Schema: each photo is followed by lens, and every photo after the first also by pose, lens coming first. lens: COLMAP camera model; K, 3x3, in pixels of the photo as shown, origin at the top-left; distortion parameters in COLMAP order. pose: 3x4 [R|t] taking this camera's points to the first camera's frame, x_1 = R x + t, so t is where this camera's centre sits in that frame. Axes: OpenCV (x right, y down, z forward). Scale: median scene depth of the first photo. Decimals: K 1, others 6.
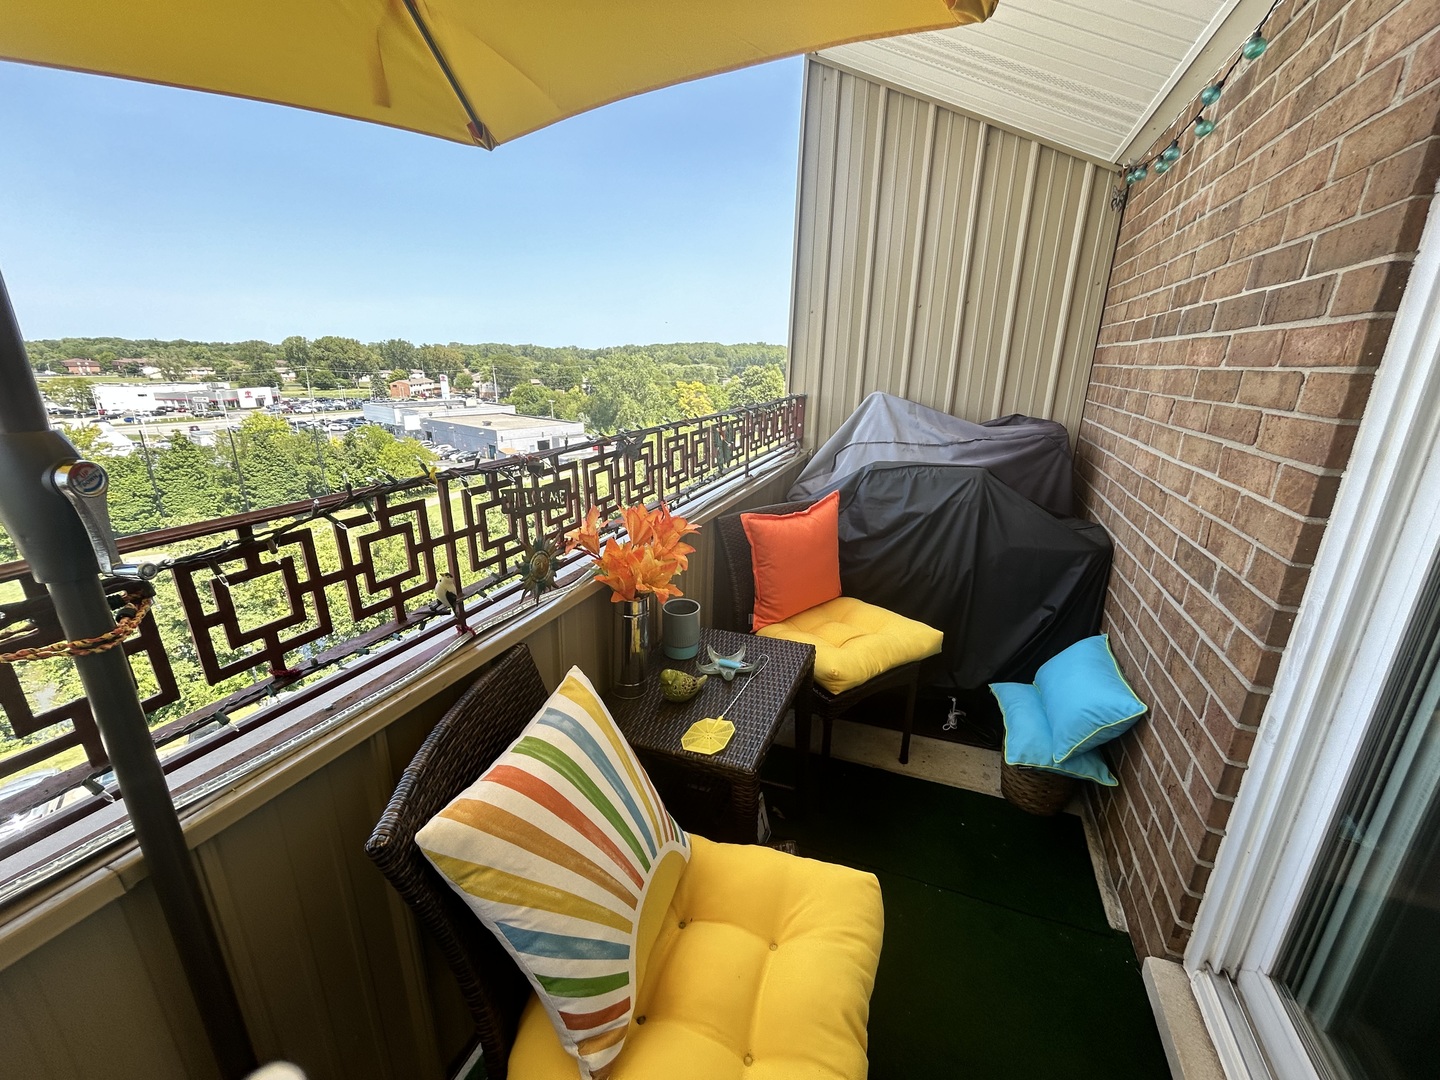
lens RADIAL K [[580.9, 0, 714.7], [0, 580.9, 540.5], [0, 0, 1]] dist [-0.001871, 0.000593]
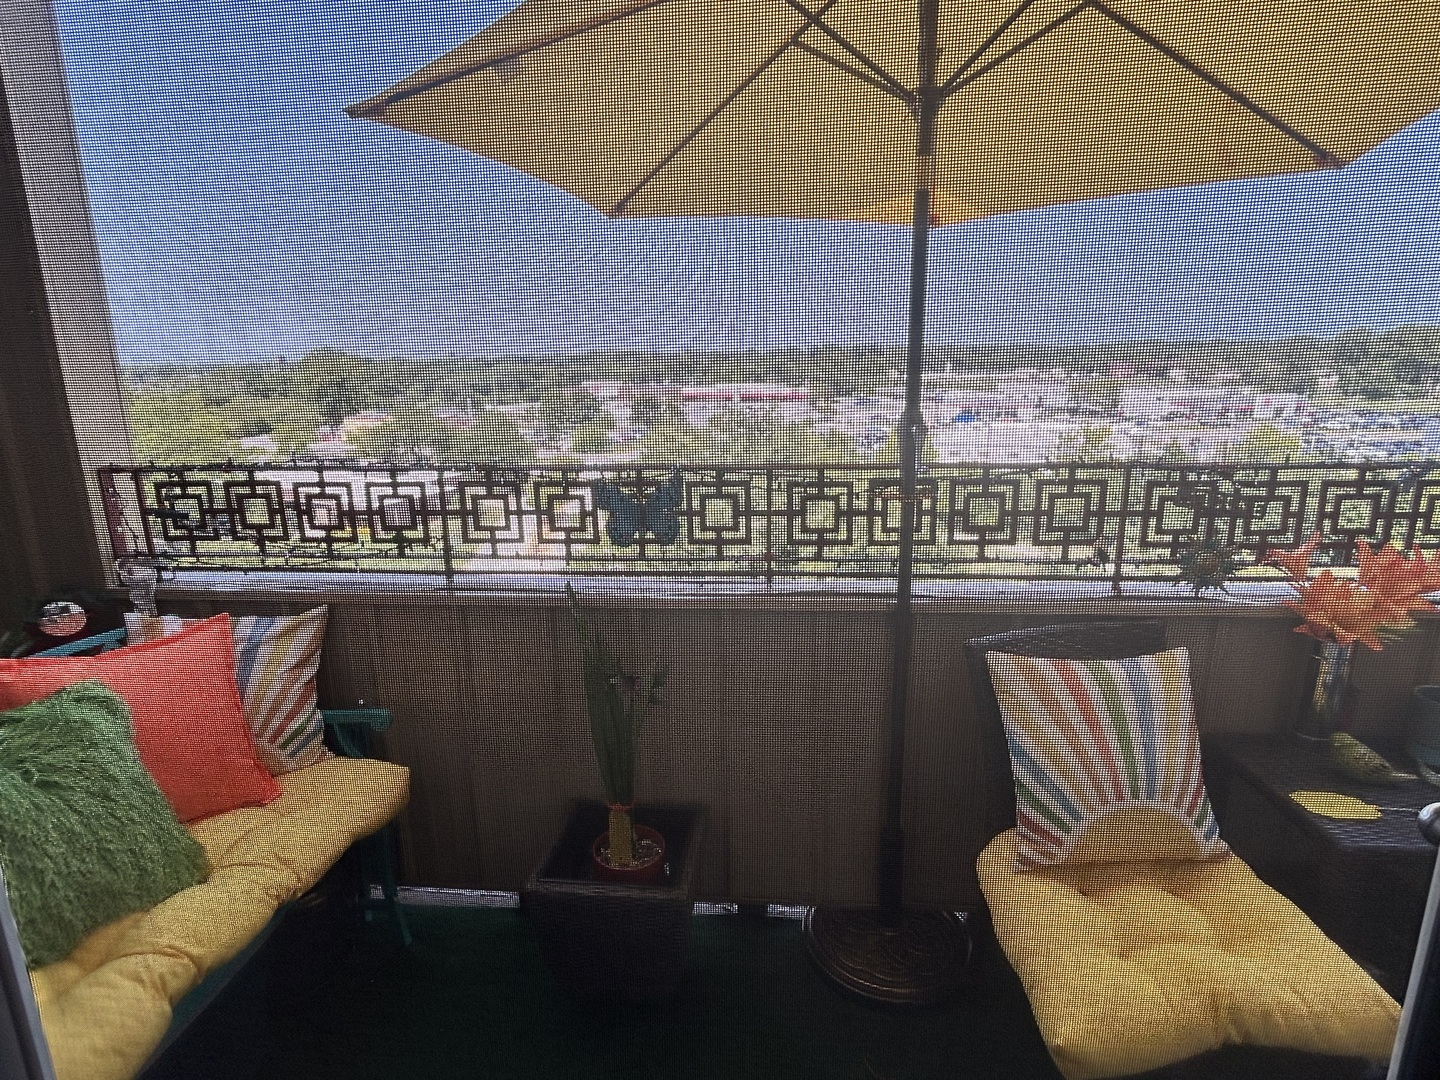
lens RADIAL K [[760.6, 0, 724.9], [0, 760.6, 544.8], [0, 0, 1]] dist [-0.009650, 0.003905]
pose [[0.288039, 0.211593, -0.933950, 0.895682], [-0.268627, 0.953978, 0.133283, 0.074881], [0.919170, 0.212494, 0.331622, -0.372806]]
